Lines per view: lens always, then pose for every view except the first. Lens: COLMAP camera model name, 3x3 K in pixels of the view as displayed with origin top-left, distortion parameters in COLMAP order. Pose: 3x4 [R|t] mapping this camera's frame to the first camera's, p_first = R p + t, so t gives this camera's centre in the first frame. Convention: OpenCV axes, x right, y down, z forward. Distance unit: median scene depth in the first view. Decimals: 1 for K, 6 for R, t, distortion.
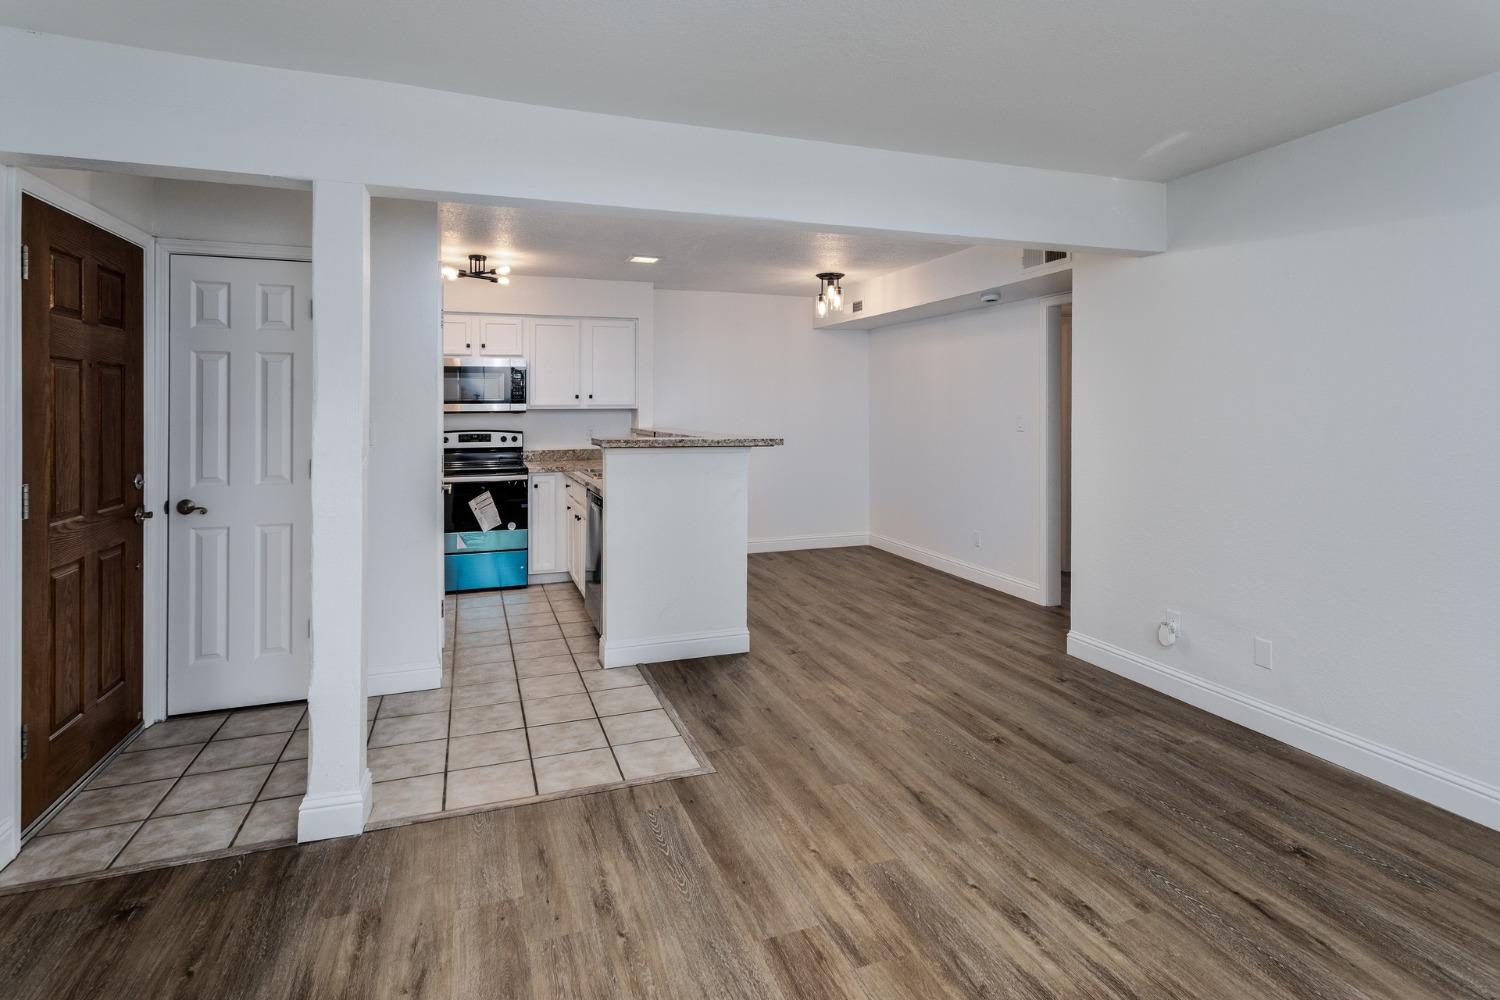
lens RADIAL K [[743.1, 0, 750.0], [0, 743.1, 500.0], [0, 0, 1]] dist [0.003192, 0.000280]
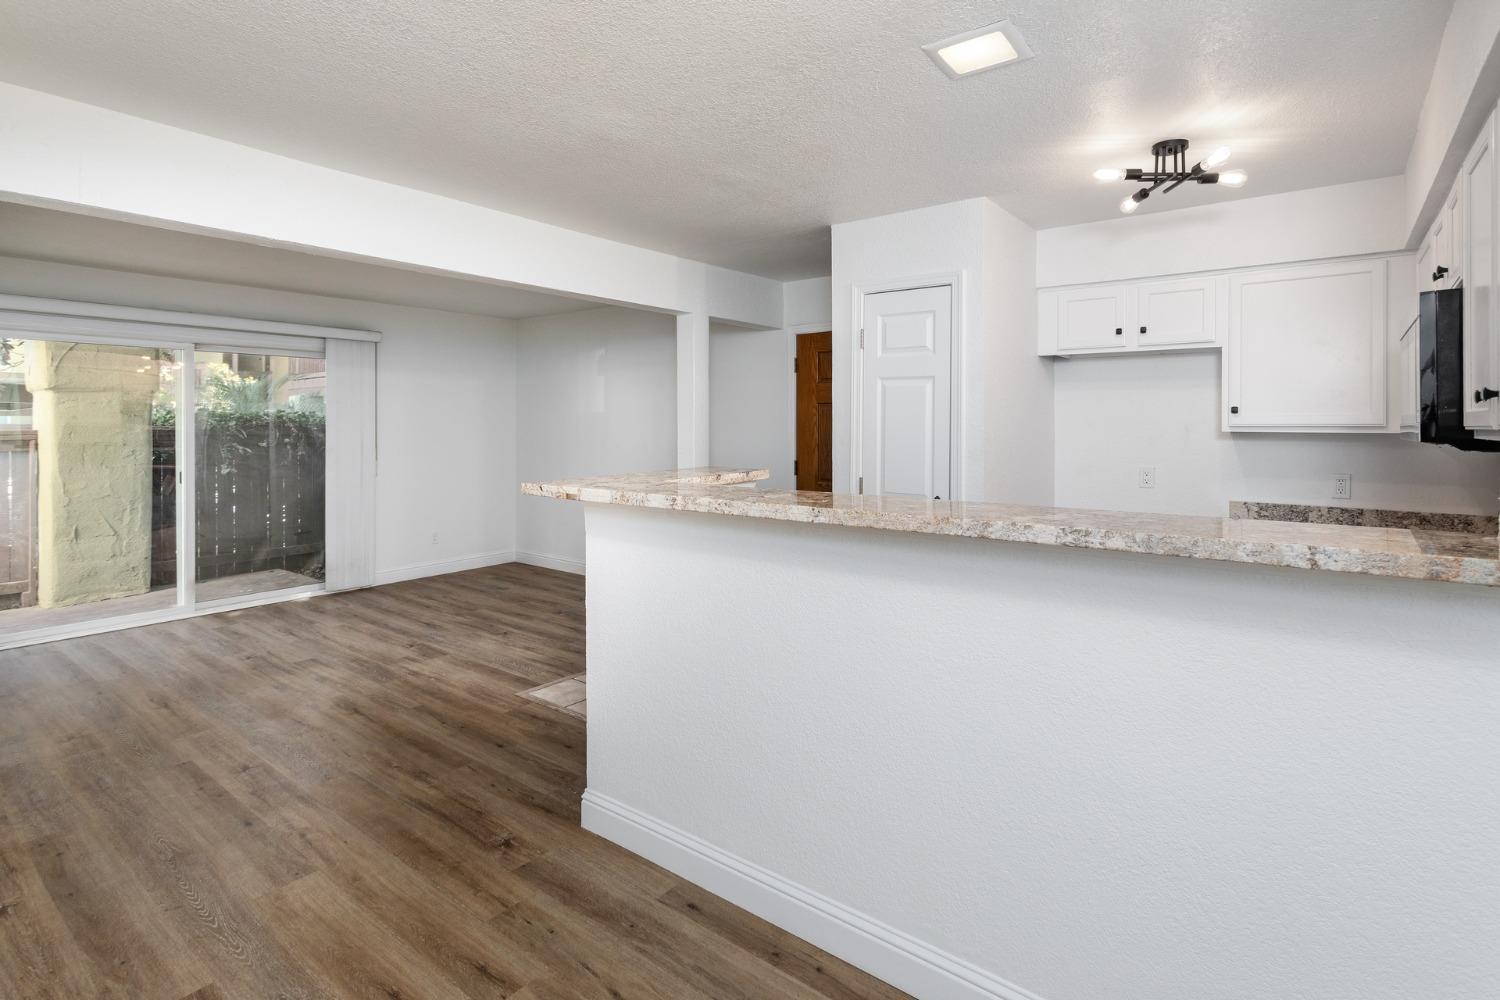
lens RADIAL K [[727.1, 0, 750.0], [0, 727.1, 500.0], [0, 0, 1]] dist [-0.000481, -0.000786]
pose [[-0.846143, 0.050636, -0.530545, 0.244202], [-0.071412, 0.975728, 0.207017, -0.258686], [0.528150, 0.213053, -0.821989, 1.954427]]
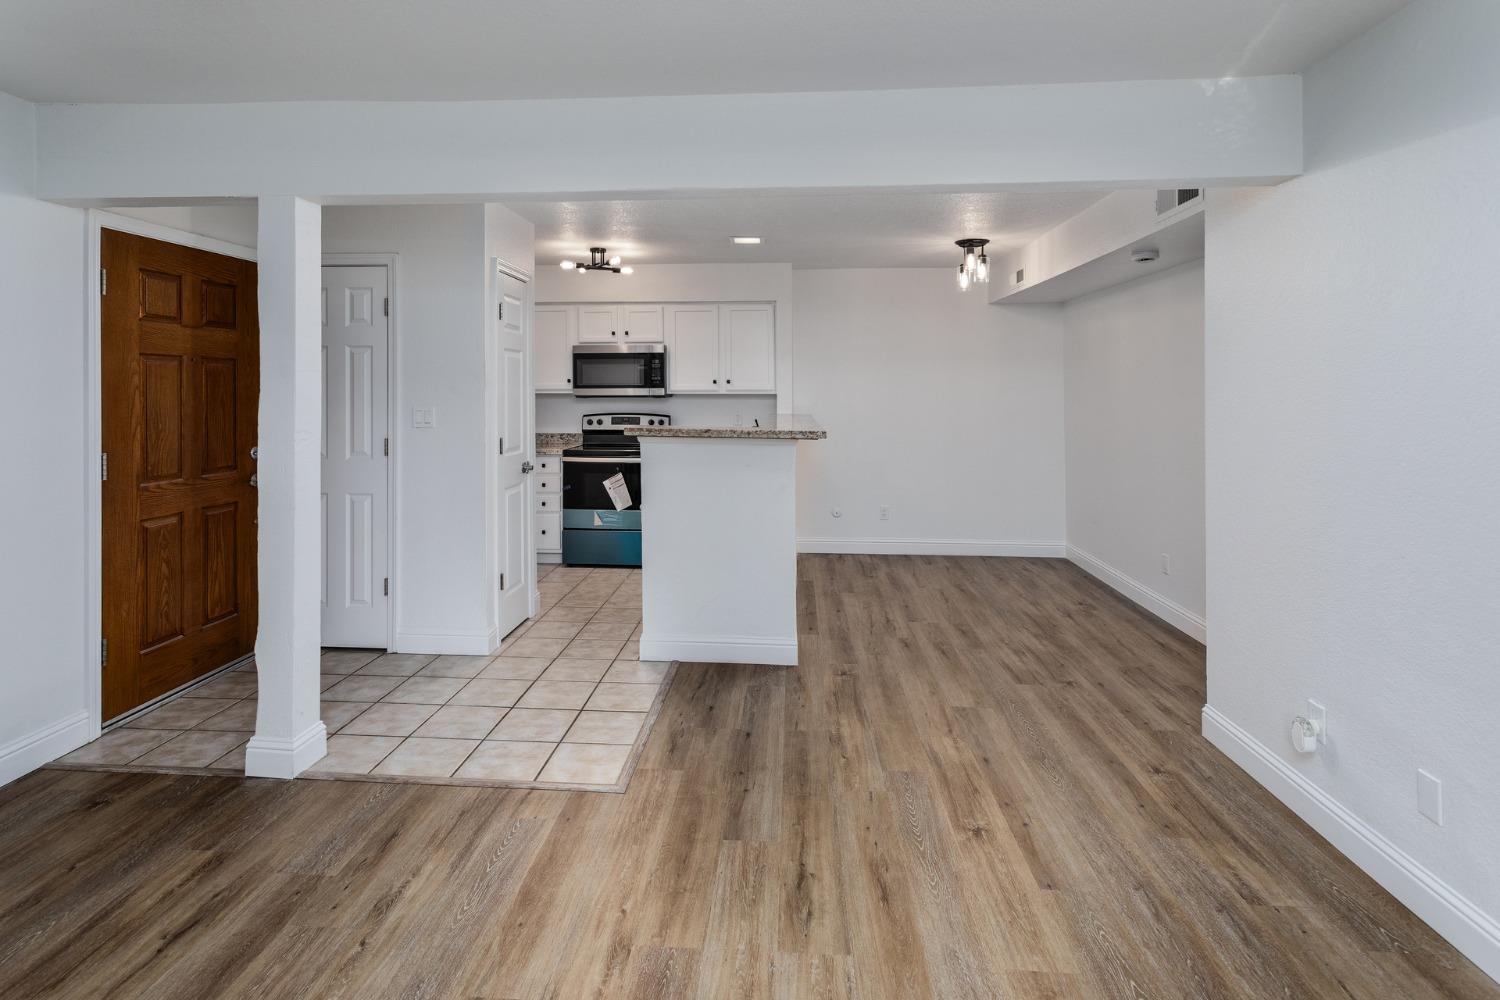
lens RADIAL K [[753.3, 0, 747.6], [0, 753.3, 470.7], [0, 0, 1]] dist [0.004834, 0.000934]
pose [[0.914101, 0.049290, -0.402479, 0.387361], [-0.055668, 0.998441, -0.004156, -0.031947], [0.401646, 0.026204, 0.915420, 0.169042]]
